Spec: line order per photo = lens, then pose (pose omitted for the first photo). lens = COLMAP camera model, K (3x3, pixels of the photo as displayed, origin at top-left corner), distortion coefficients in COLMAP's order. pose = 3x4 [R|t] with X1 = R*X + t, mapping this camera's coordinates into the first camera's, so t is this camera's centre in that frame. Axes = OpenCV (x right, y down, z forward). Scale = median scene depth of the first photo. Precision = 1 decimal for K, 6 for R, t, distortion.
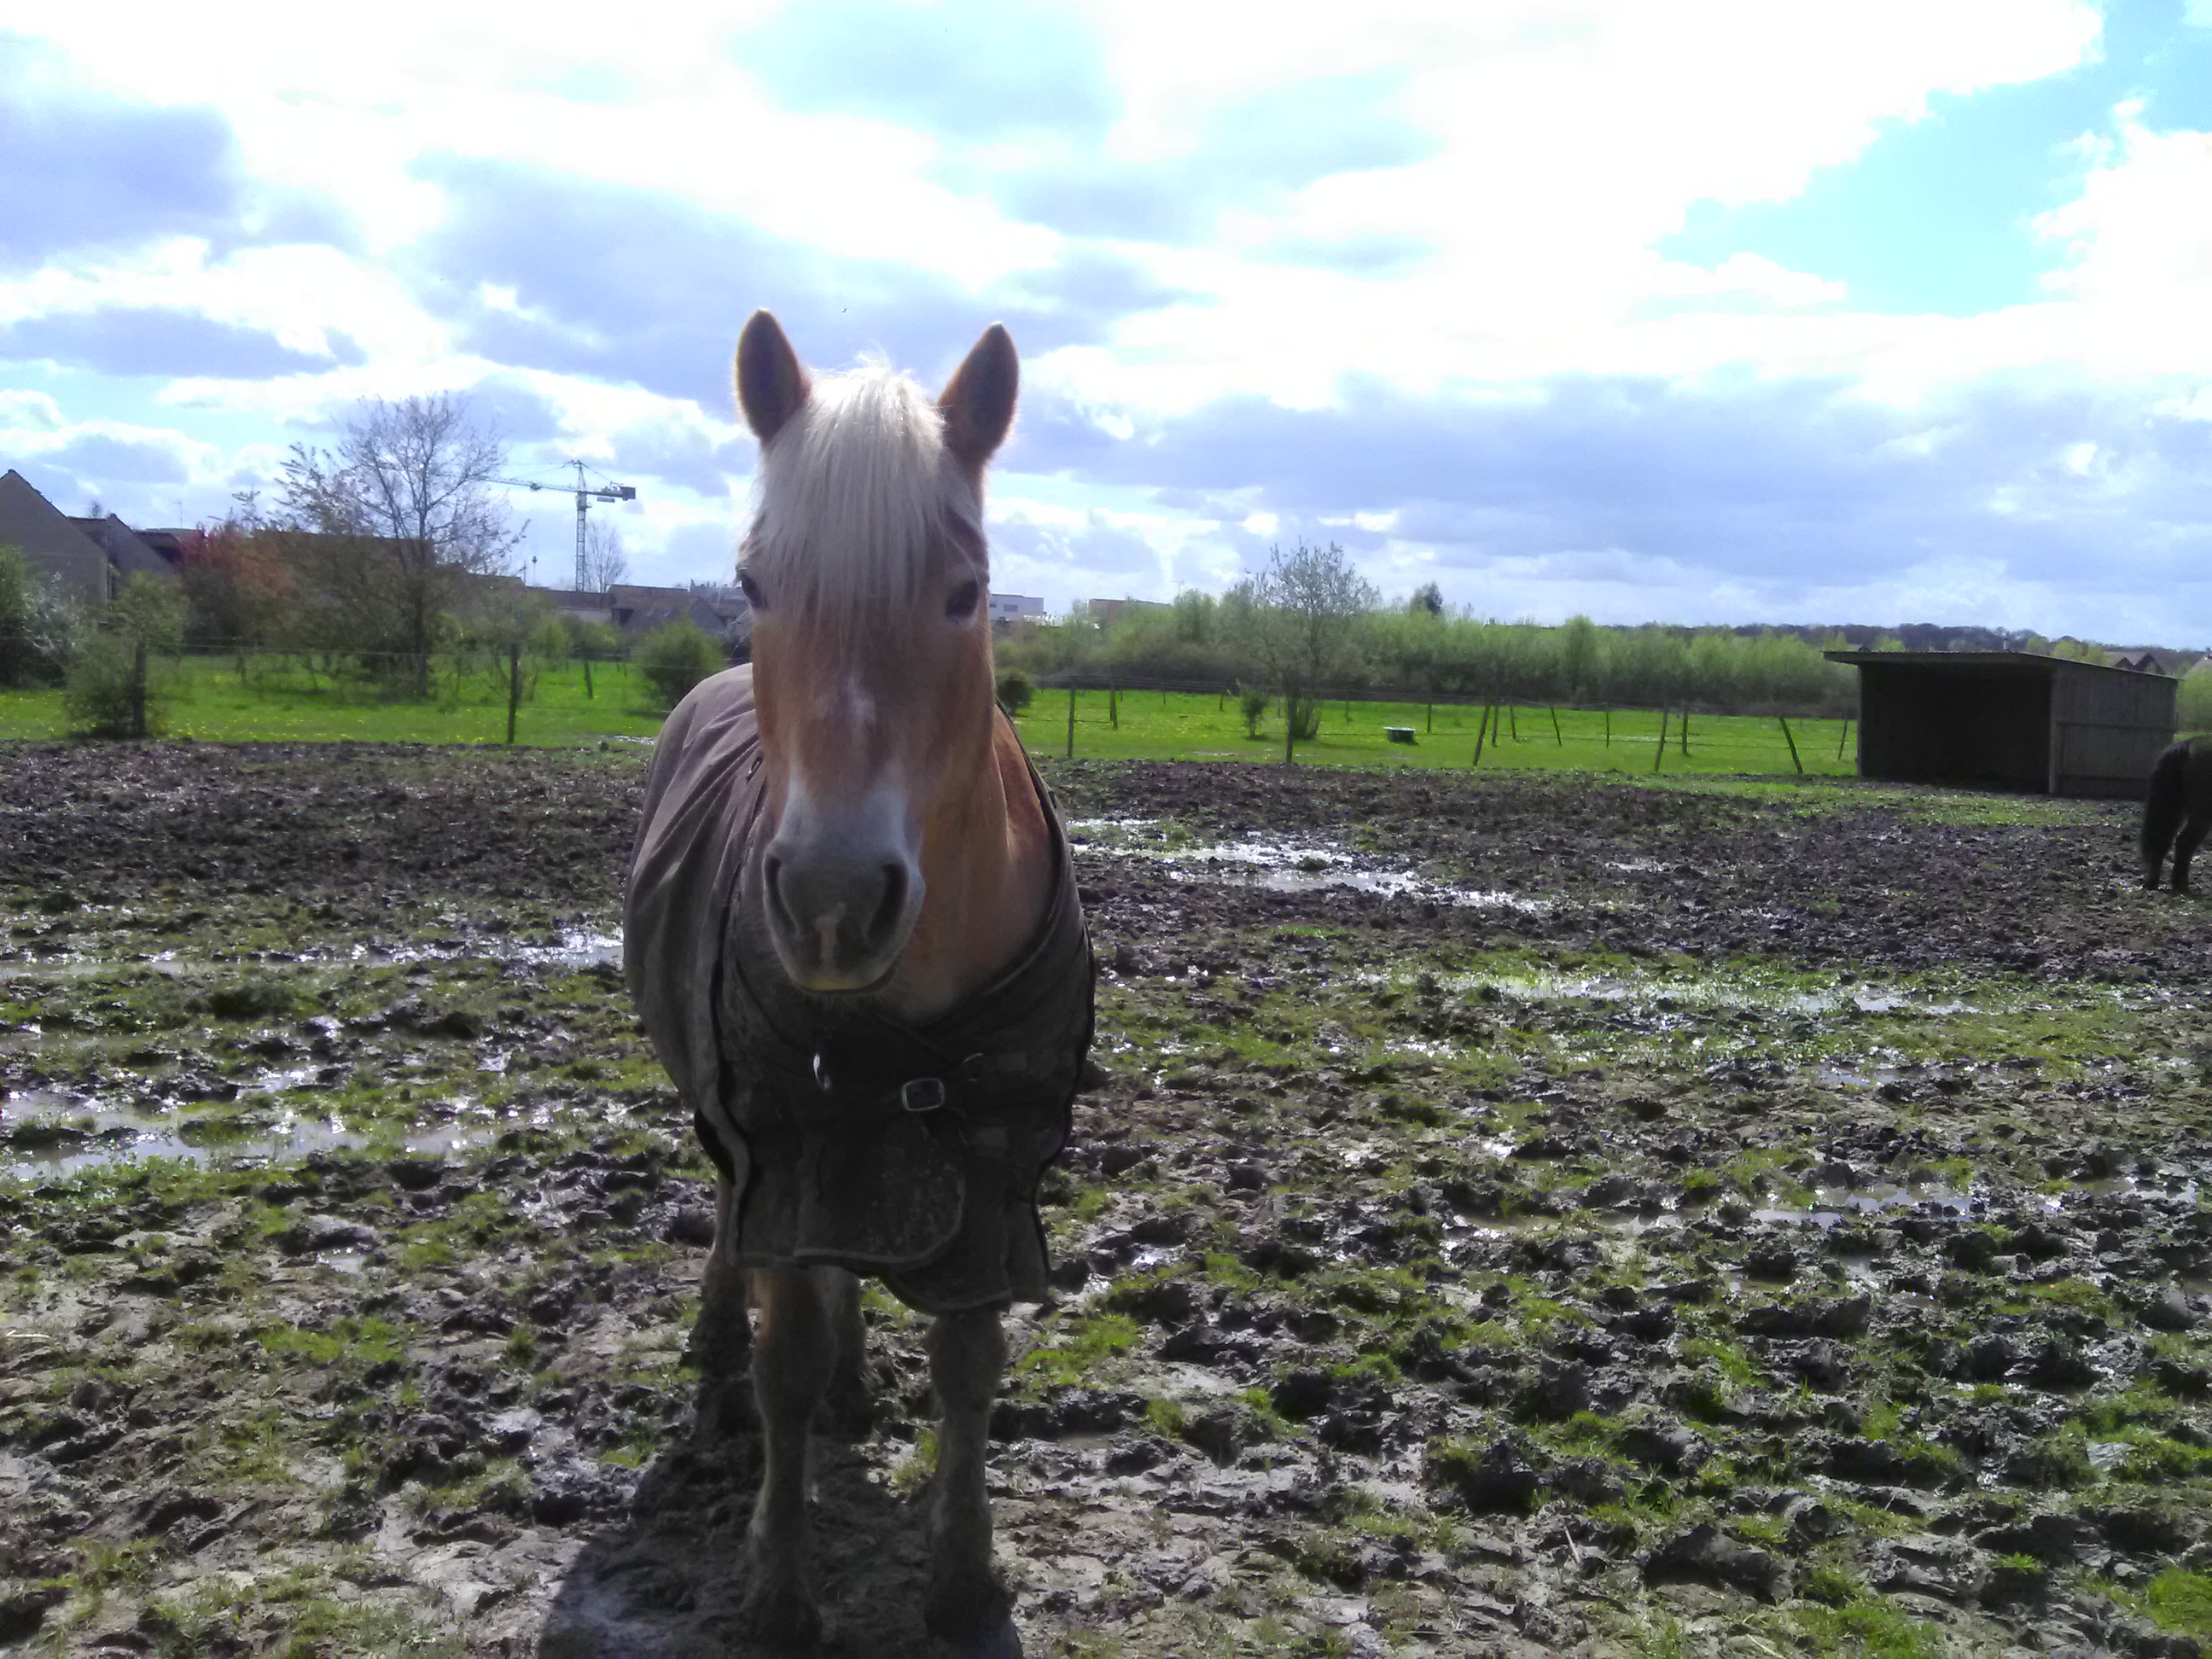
lens RADIAL K [[2073.8, 0, 1104.7], [0, 2073.8, 864.2], [0, 0, 1]] dist [0.008019, 0.000000]
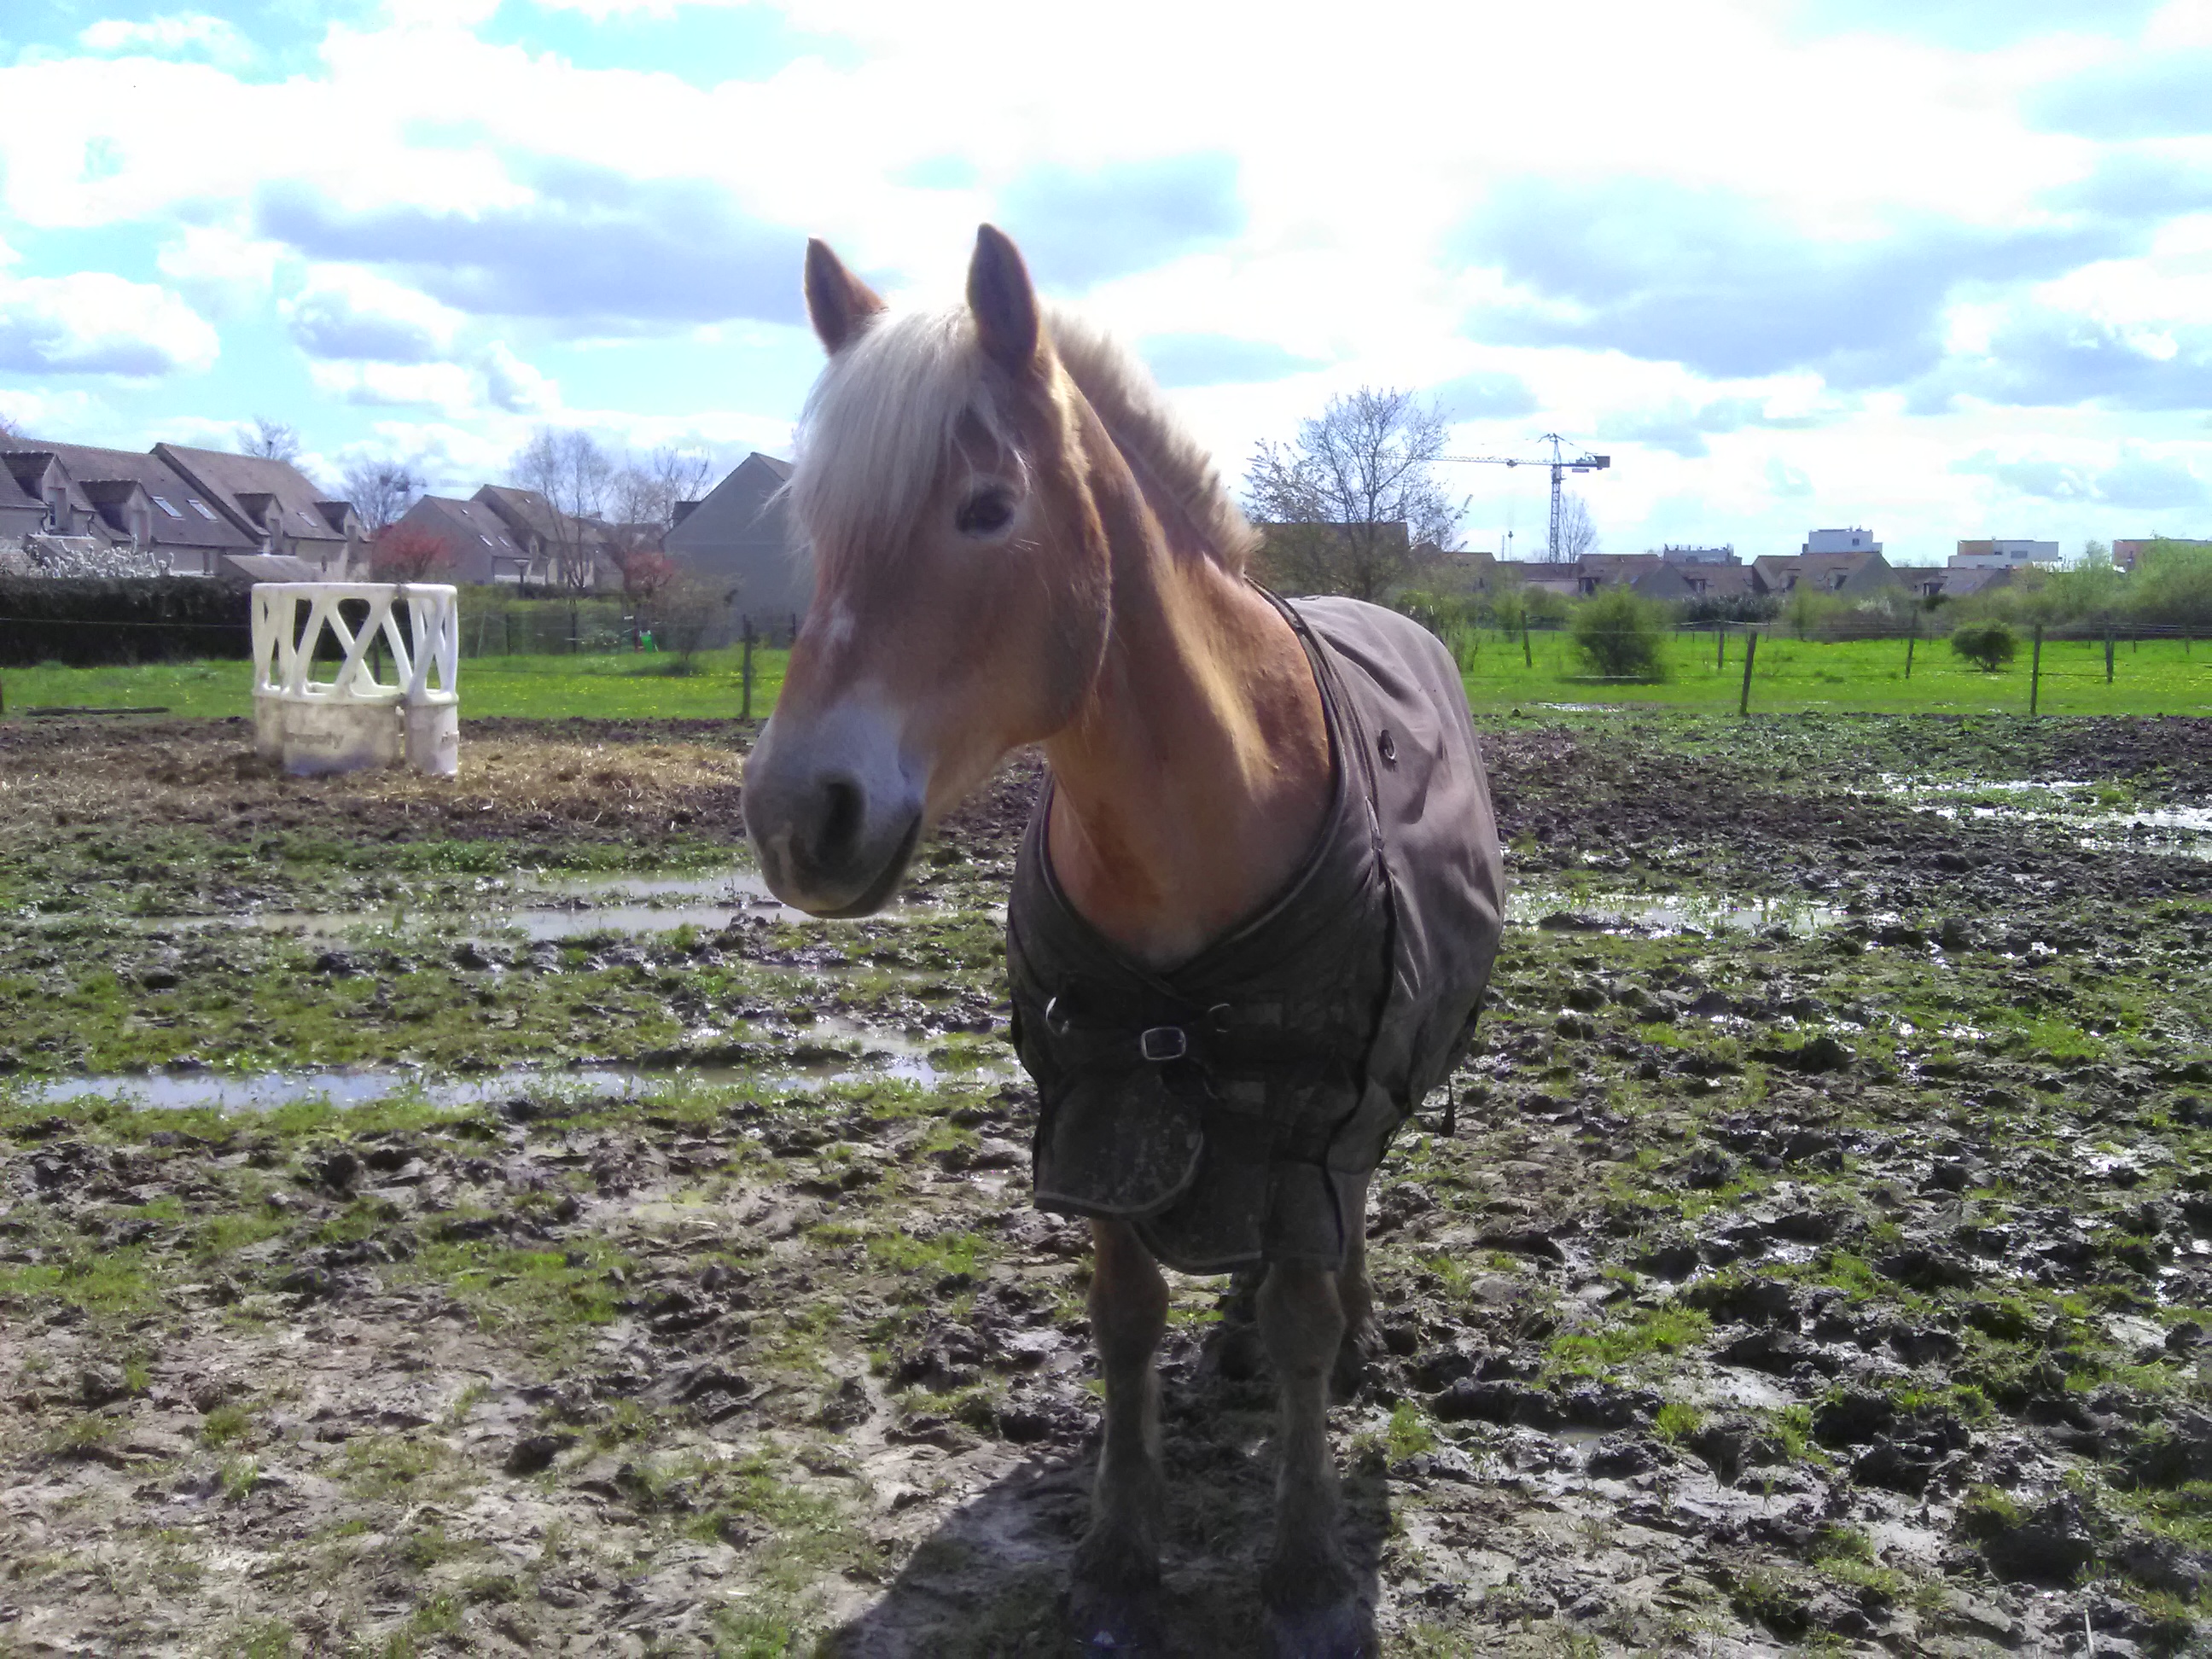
lens RADIAL K [[2073.8, 0, 1113.4], [0, 2073.8, 817.5], [0, 0, 1]] dist [0.008019, 0.000000]
pose [[0.896779, 0.002502, -0.442473, 0.154158], [-0.005853, 0.999964, -0.006208, 0.007113], [0.442441, 0.008157, 0.896761, 0.055481]]
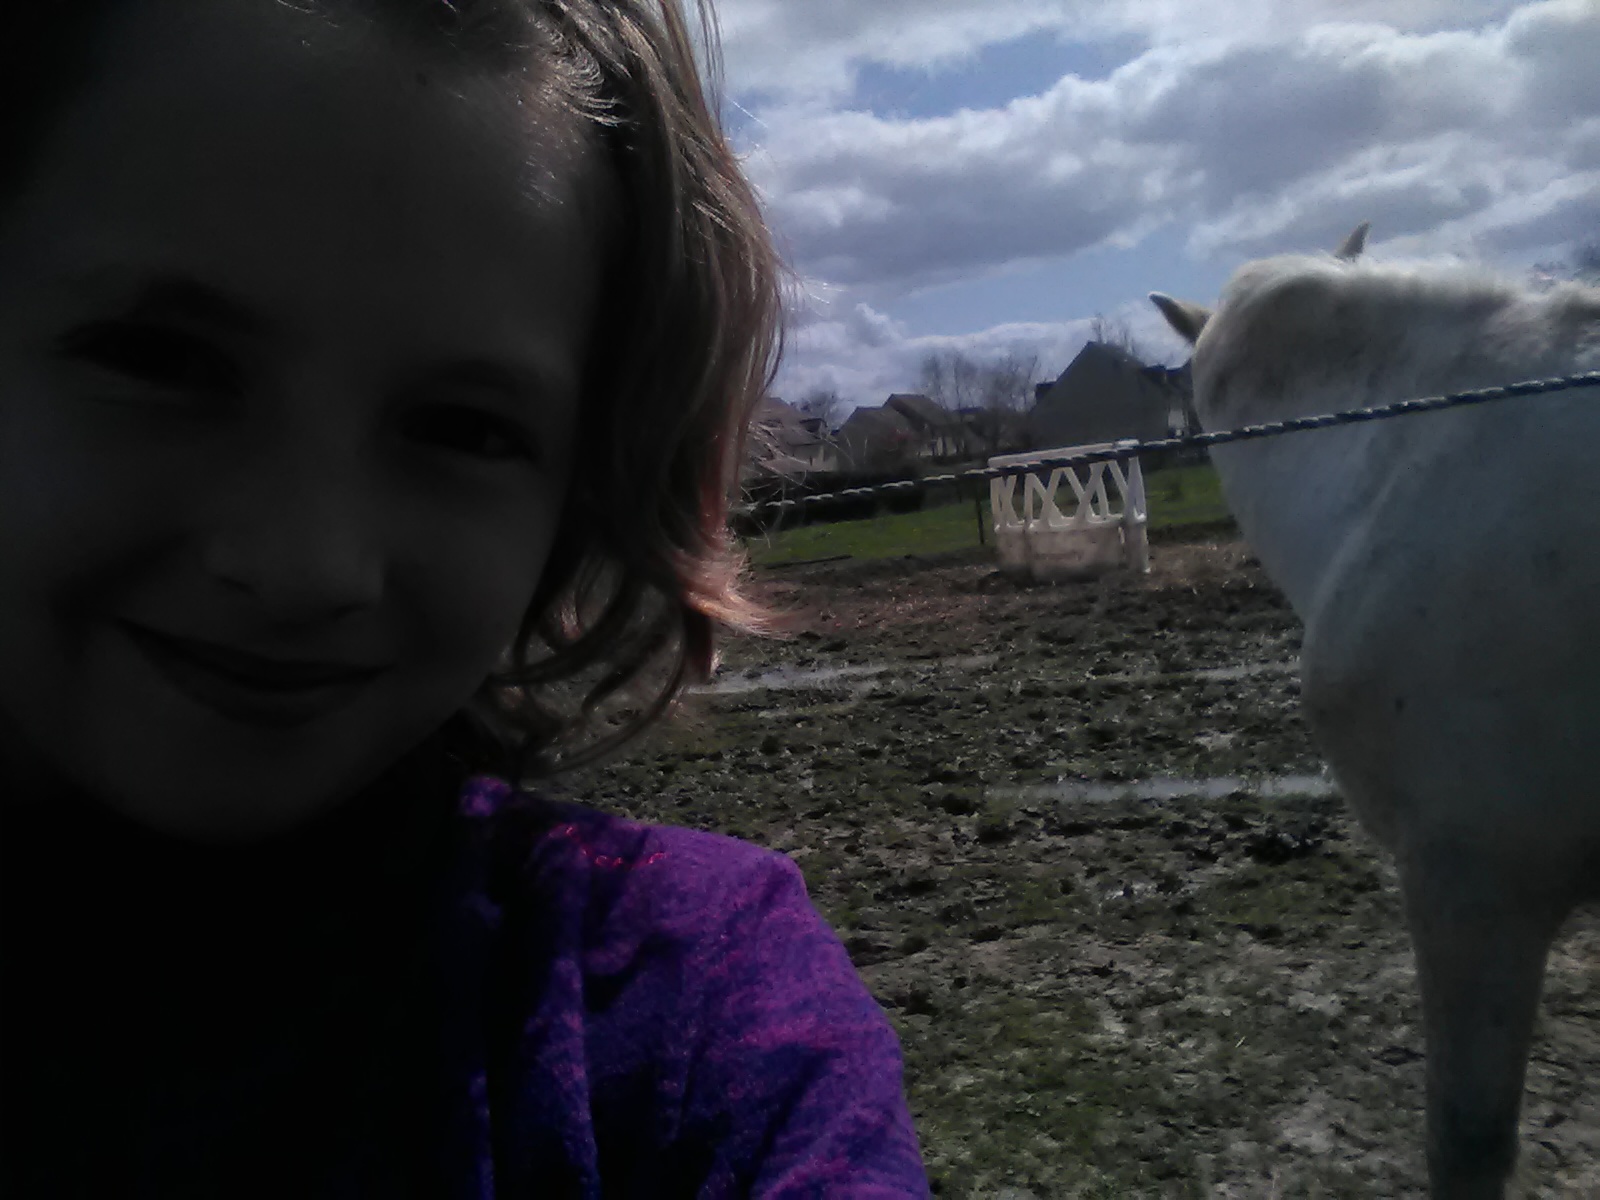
lens RADIAL K [[1450.4, 0, 784.1], [0, 1450.4, 646.5], [0, 0, 1]] dist [-0.021086, 0.000000]
pose [[0.685933, -0.056133, -0.725497, -0.432296], [0.089544, 0.995954, 0.007602, -0.004515], [0.722134, -0.070178, 0.688184, -0.319957]]
